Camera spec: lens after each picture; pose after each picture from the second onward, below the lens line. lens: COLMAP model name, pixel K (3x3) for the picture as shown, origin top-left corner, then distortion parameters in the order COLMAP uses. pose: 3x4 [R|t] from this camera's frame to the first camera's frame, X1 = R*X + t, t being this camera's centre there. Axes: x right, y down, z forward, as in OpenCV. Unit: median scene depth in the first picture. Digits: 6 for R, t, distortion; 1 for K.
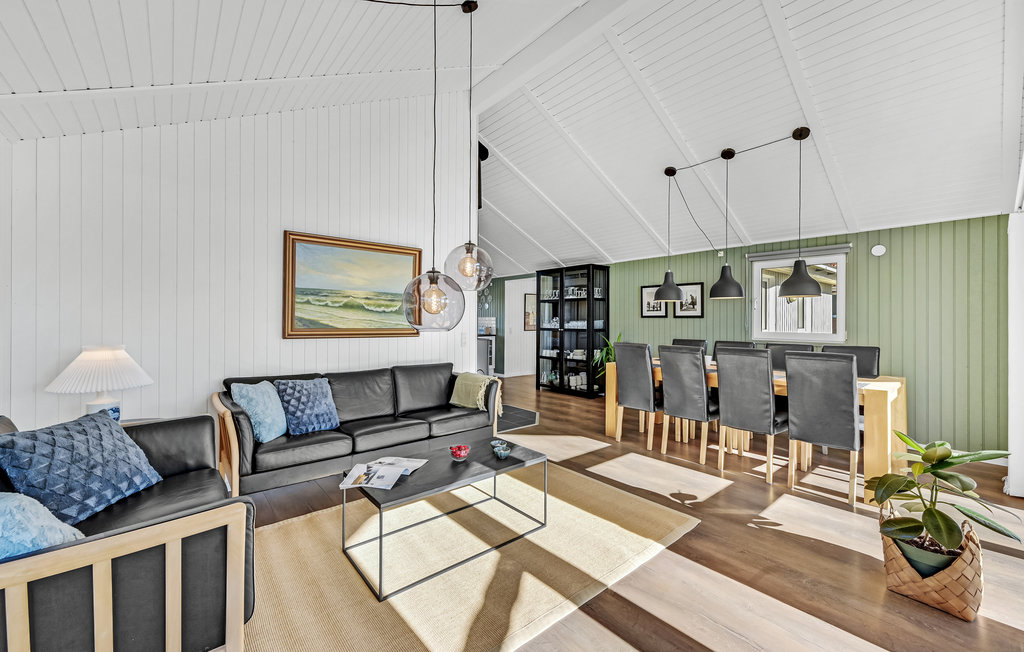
lens RADIAL K [[409.7, 0, 513.7], [0, 409.7, 325.1], [0, 0, 1]] dist [0.012726, 0.000299]
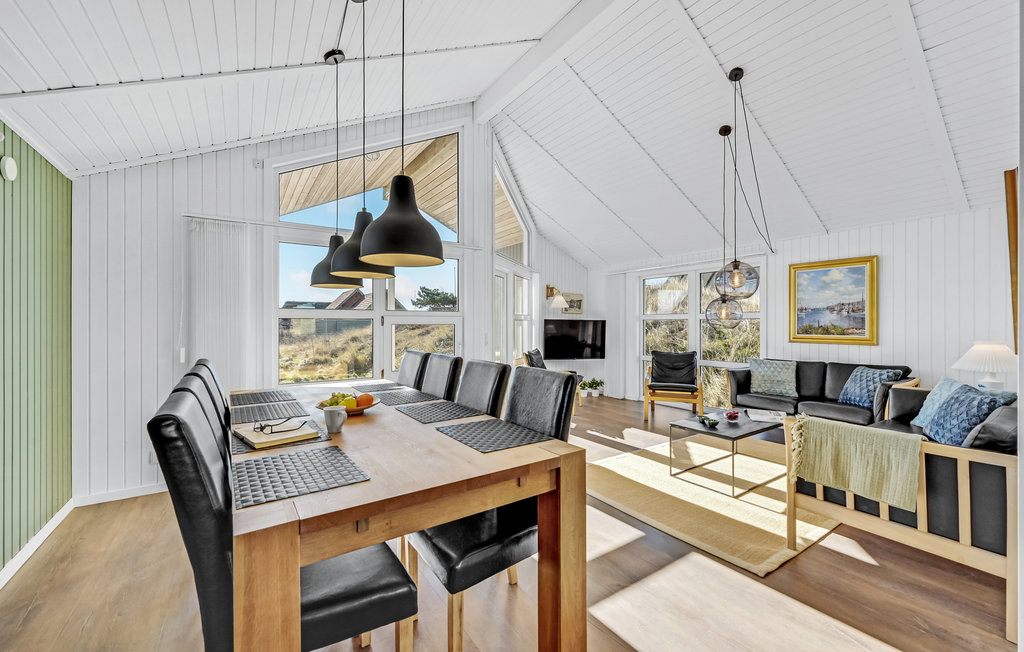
lens RADIAL K [[409.7, 0, 512.9], [0, 409.7, 326.4], [0, 0, 1]] dist [0.012726, 0.000299]
pose [[-0.994237, -0.003990, 0.107131, 0.488371], [-0.003734, 0.999990, 0.002585, -0.000497], [-0.107140, 0.002170, -0.994242, 2.602102]]
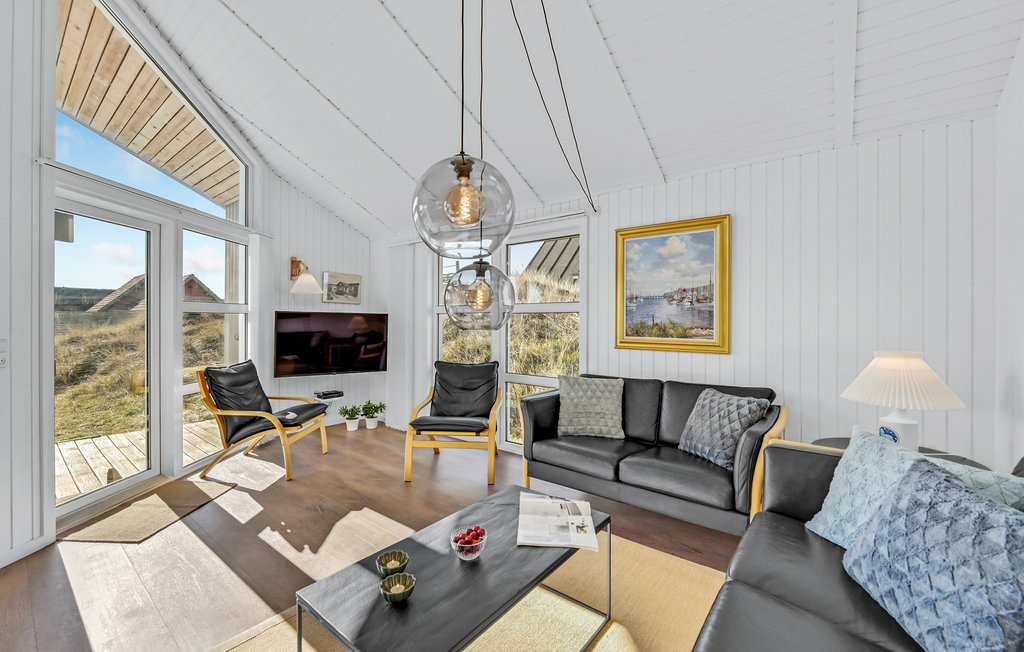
lens RADIAL K [[409.7, 0, 512.9], [0, 409.7, 322.6], [0, 0, 1]] dist [0.012726, 0.000299]
pose [[-0.982714, -0.005606, -0.185043, -0.086296], [-0.006403, 0.999973, 0.003714, -0.008212], [0.185017, 0.004835, -0.982723, 1.661285]]
